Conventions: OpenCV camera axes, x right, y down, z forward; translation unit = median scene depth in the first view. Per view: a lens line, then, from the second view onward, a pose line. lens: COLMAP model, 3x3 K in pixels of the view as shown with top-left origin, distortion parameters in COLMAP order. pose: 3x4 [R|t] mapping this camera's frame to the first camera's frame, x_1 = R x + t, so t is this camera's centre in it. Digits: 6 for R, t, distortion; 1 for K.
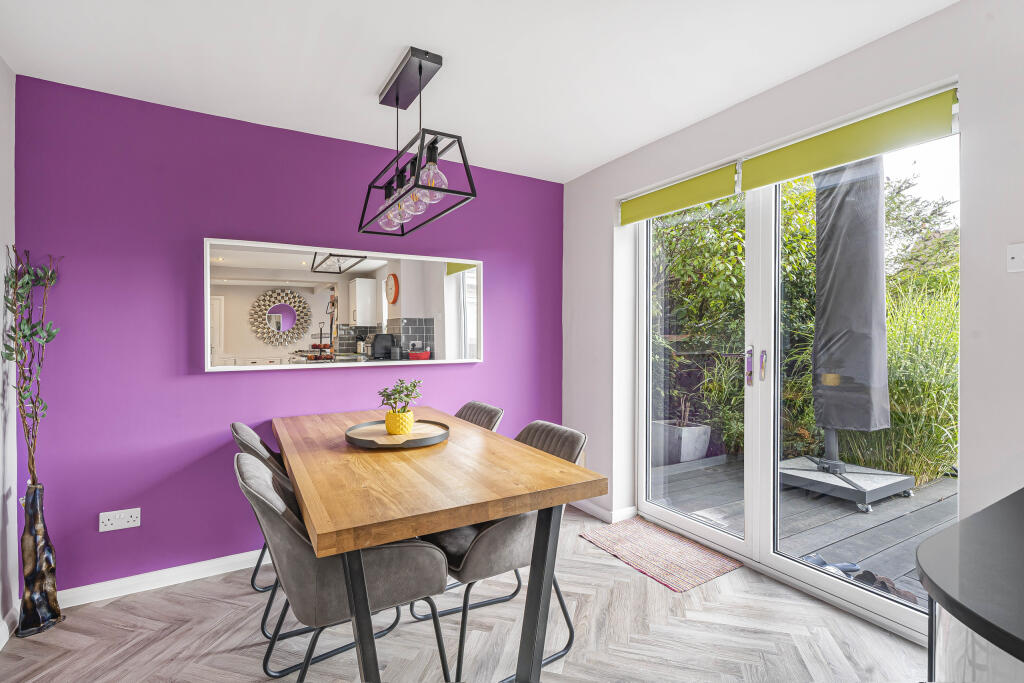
lens RADIAL K [[460.8, 0, 518.6], [0, 460.8, 341.9], [0, 0, 1]] dist [0.000413, 0.000113]
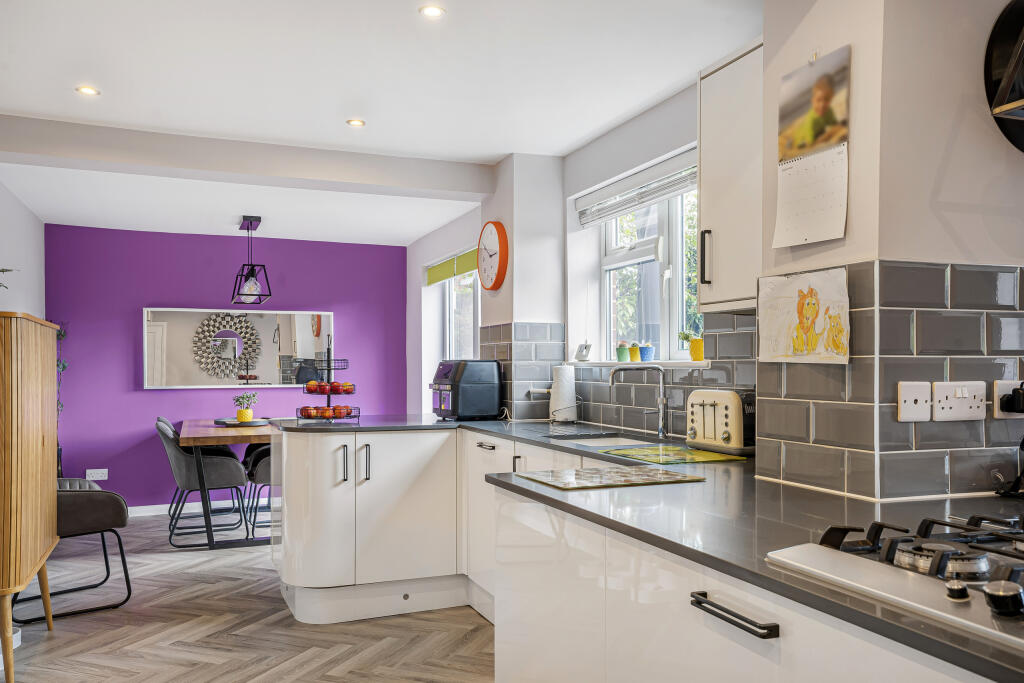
lens RADIAL K [[815.9, 0, 508.7], [0, 815.9, 368.0], [0, 0, 1]] dist [0.000859, 0.162078]
pose [[0.984058, 0.001133, -0.177847, 0.809449], [-0.003338, 0.999921, -0.012098, 0.014478], [0.177819, 0.012499, 0.983984, -1.192854]]
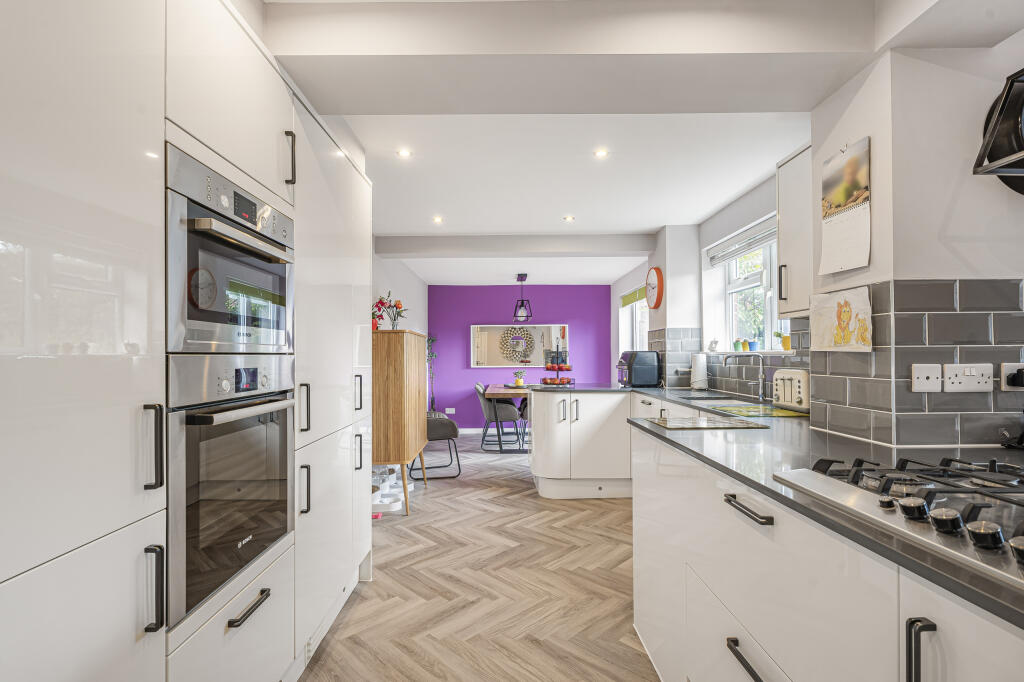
lens RADIAL K [[476.0, 0, 500.9], [0, 476.0, 353.3], [0, 0, 1]] dist [-0.000858, 0.000039]
pose [[0.848356, -0.006671, -0.529384, 0.880296], [-0.002716, 0.999853, -0.016952, 0.014628], [0.529419, 0.015819, 0.848213, -1.198480]]
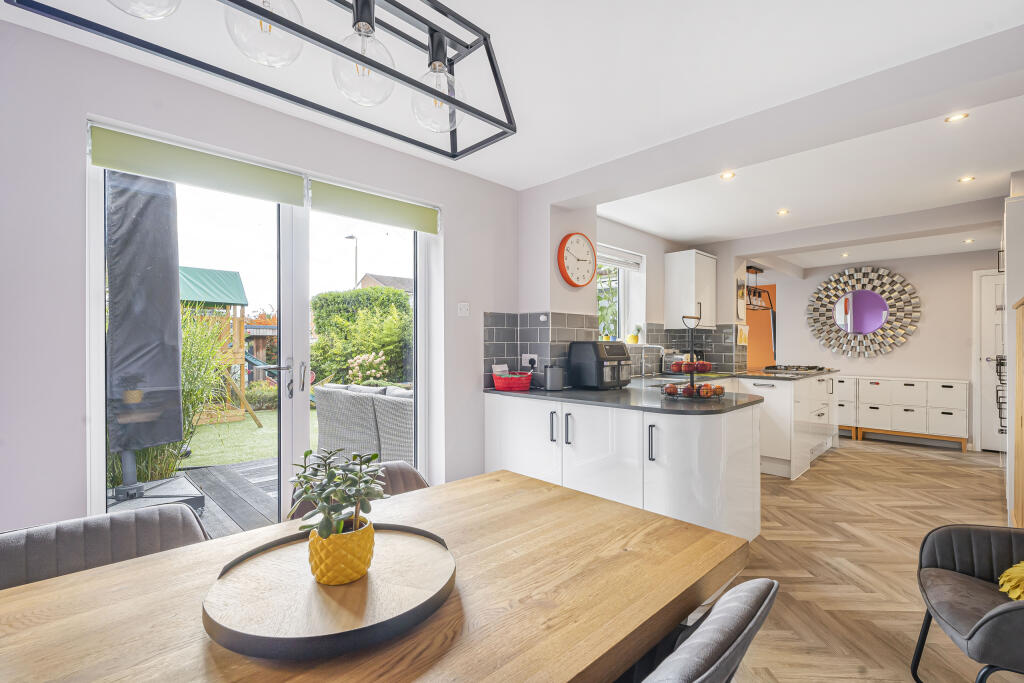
lens RADIAL K [[460.8, 0, 518.6], [0, 460.8, 341.9], [0, 0, 1]] dist [0.000413, 0.000113]
pose [[-0.230153, 0.002715, 0.973151, -0.449510], [0.012129, 0.999926, 0.000078, -0.011215], [-0.973079, 0.011821, -0.230169, 0.587111]]
